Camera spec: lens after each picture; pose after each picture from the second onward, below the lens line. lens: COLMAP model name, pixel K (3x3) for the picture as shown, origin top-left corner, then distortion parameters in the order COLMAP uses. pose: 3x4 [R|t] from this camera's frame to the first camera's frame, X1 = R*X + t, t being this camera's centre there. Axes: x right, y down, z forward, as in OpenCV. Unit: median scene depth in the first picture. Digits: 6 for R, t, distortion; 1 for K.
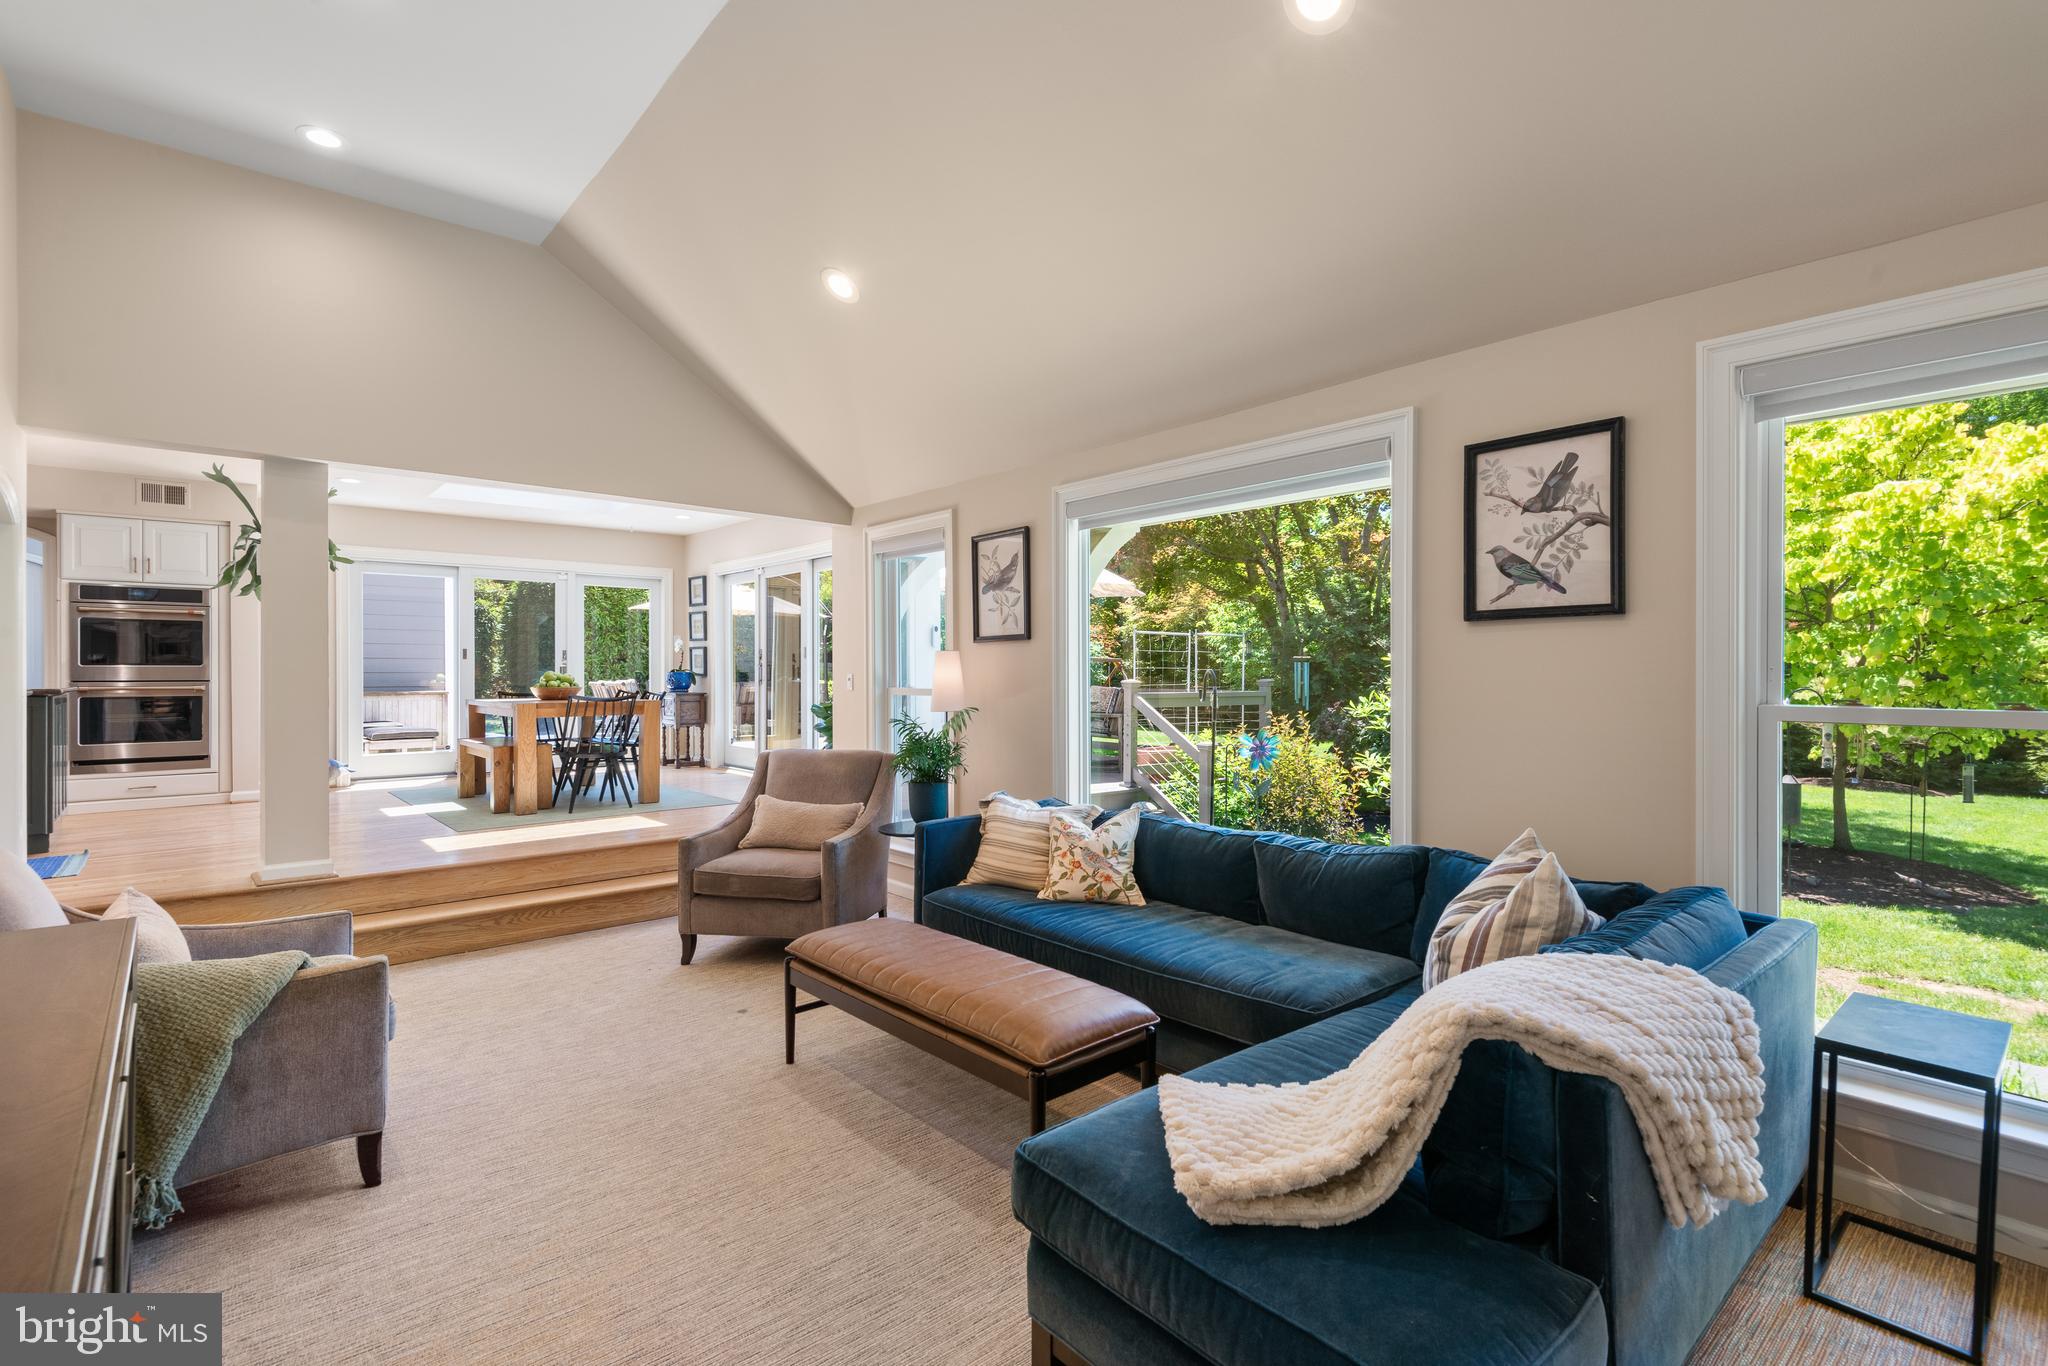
lens RADIAL K [[944.6, 0, 1025.8], [0, 944.6, 675.1], [0, 0, 1]] dist [0.019456, -0.006715]
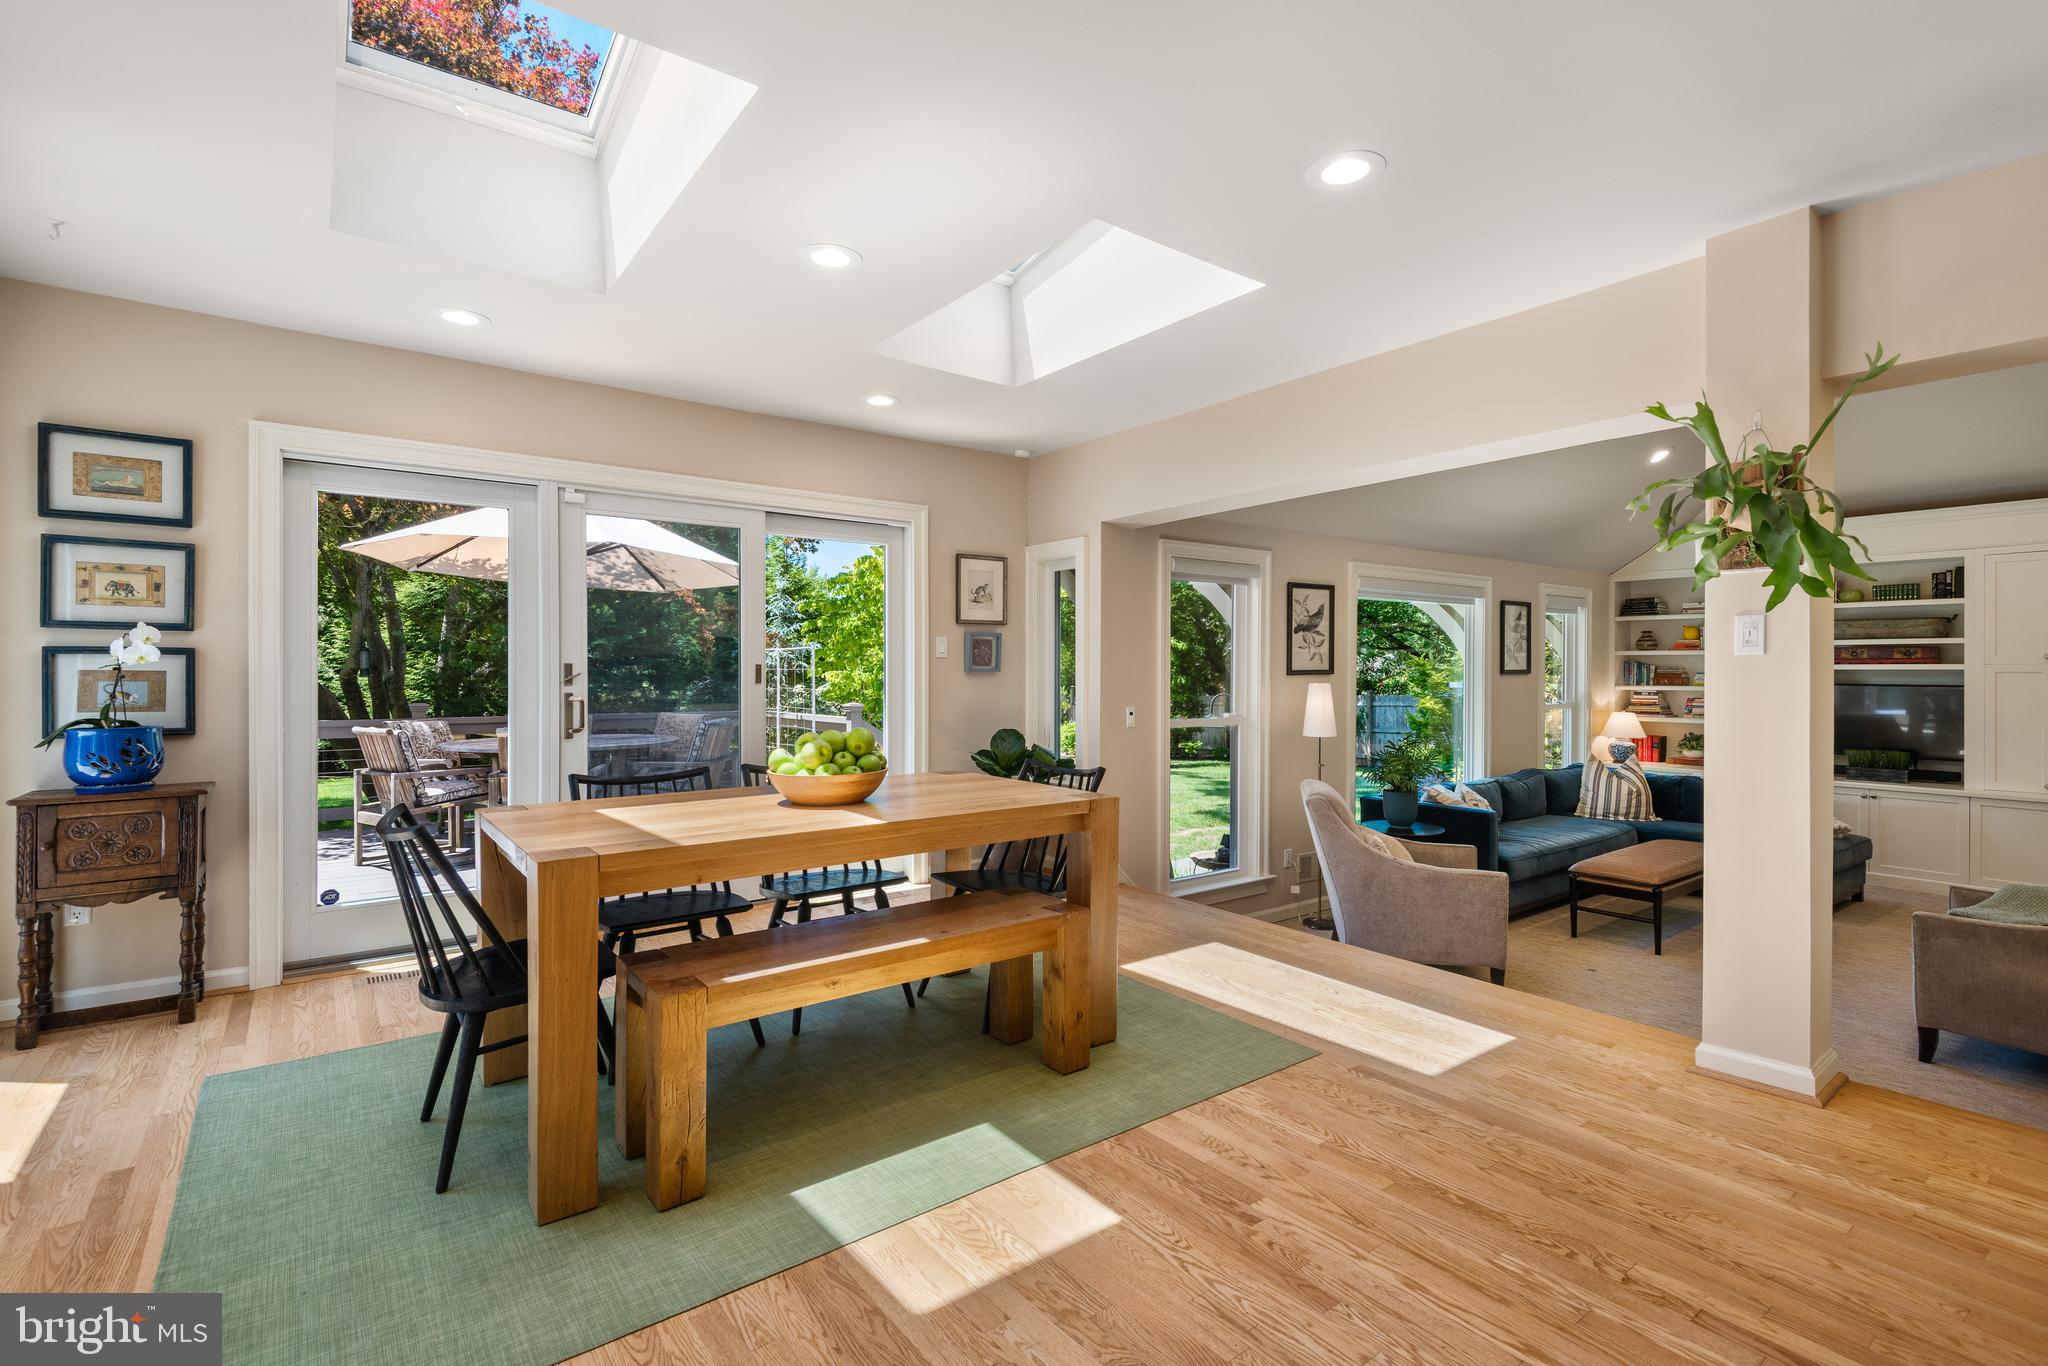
lens RADIAL K [[944.6, 0, 1015.6], [0, 944.6, 676.8], [0, 0, 1]] dist [0.019456, -0.006715]
pose [[0.080526, -0.003865, 0.996745, -1.232297], [-0.000726, 0.999992, 0.003936, -0.036854], [-0.996752, -0.001041, 0.080522, 1.247805]]
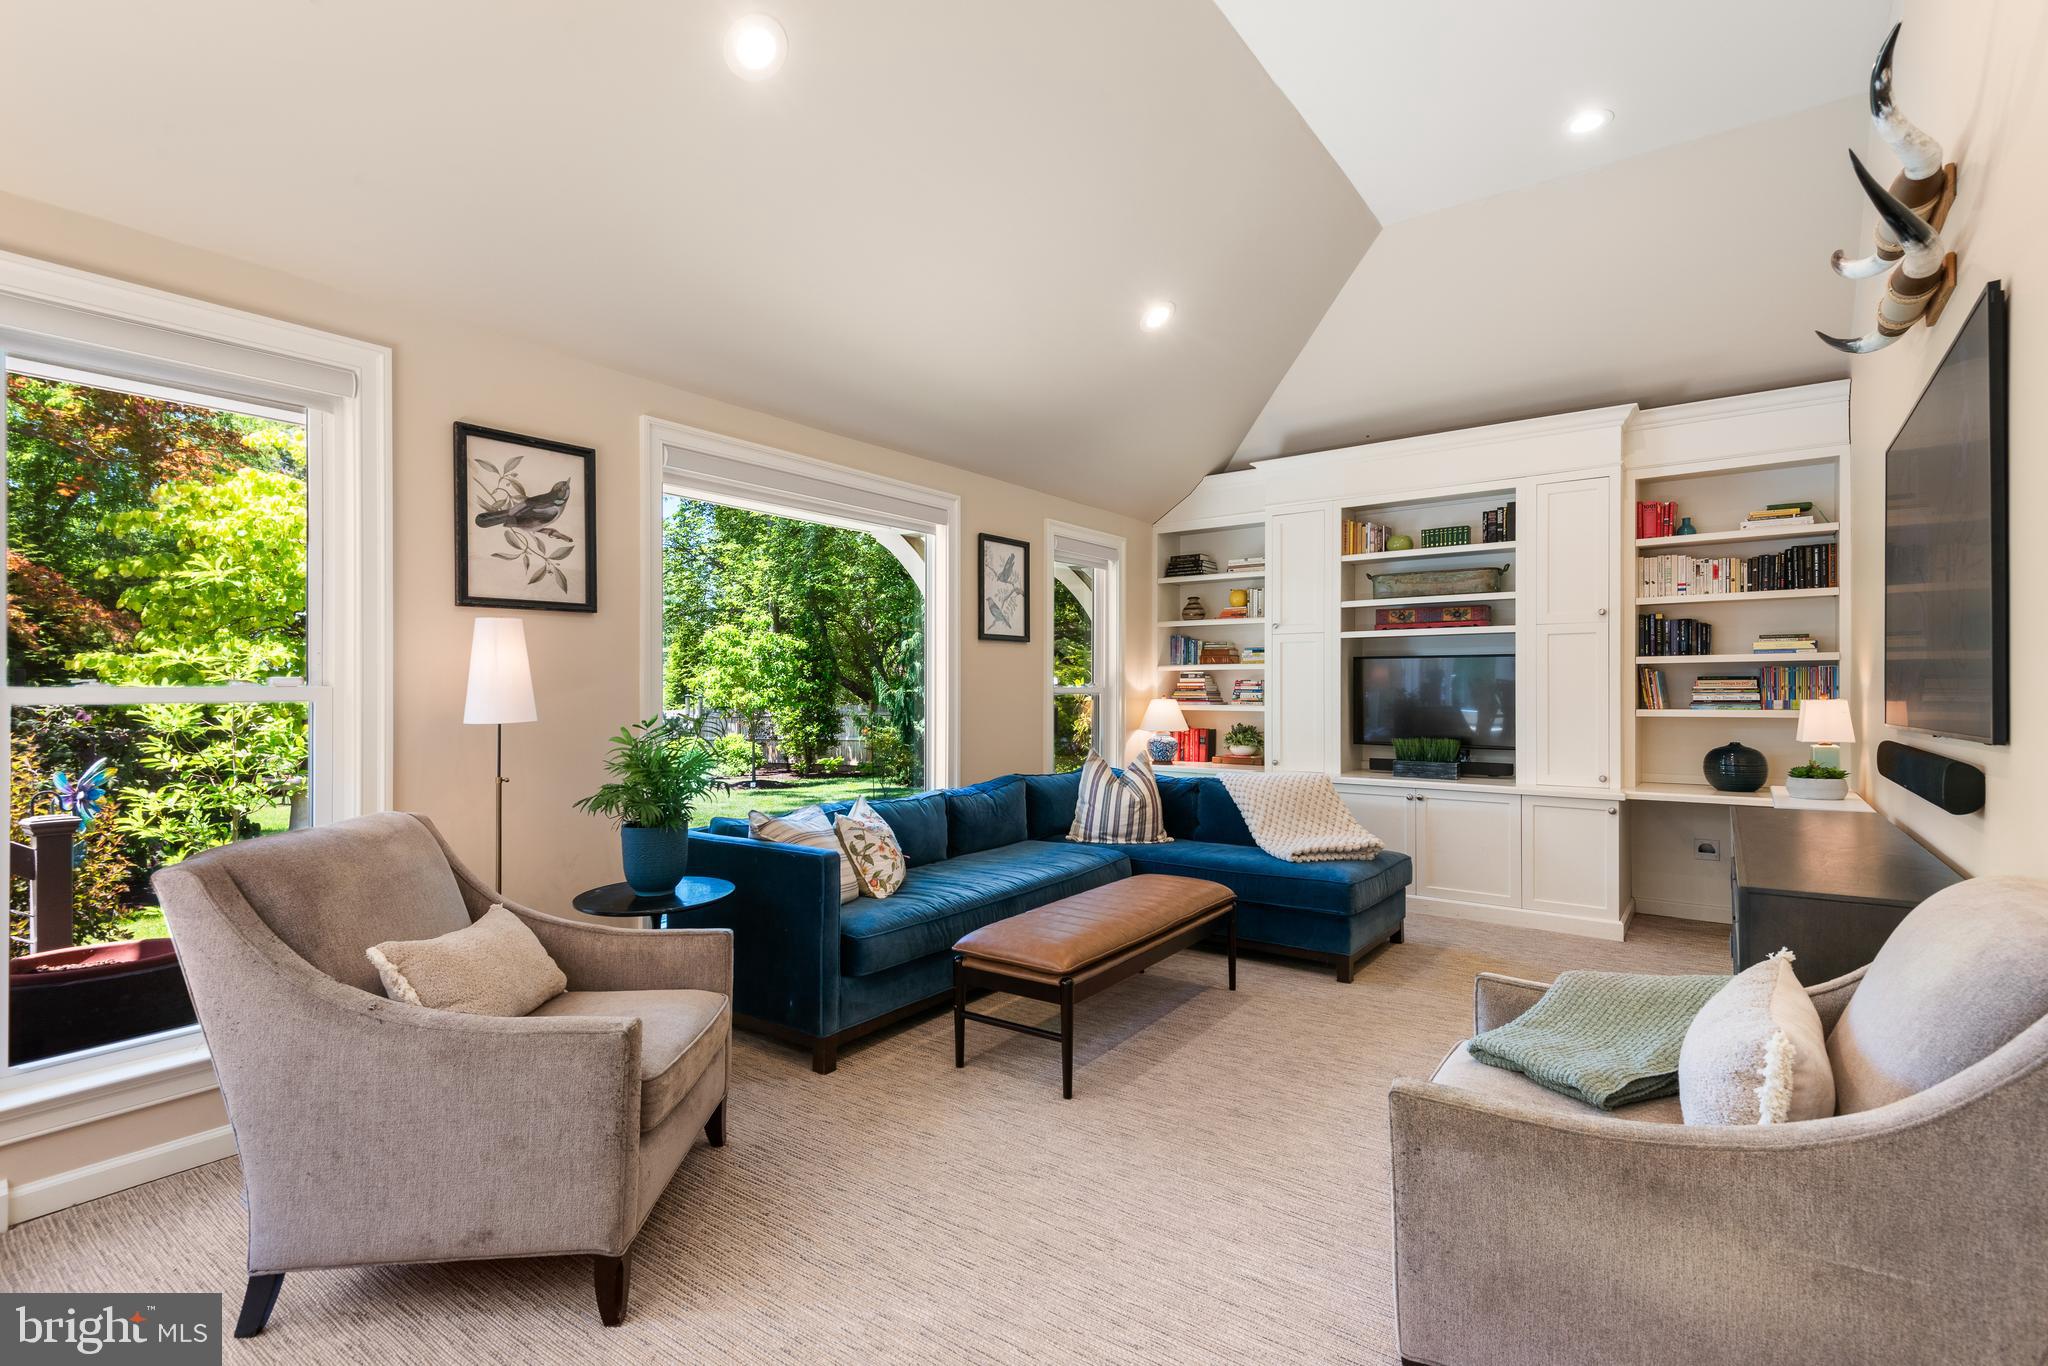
lens RADIAL K [[944.6, 0, 1003.5], [0, 944.6, 700.0], [0, 0, 1]] dist [0.019456, -0.006715]
pose [[-0.195542, -0.008444, 0.980659, -0.707925], [0.001257, 0.999960, 0.008860, 0.020587], [-0.980695, 0.002965, -0.195523, 0.790780]]
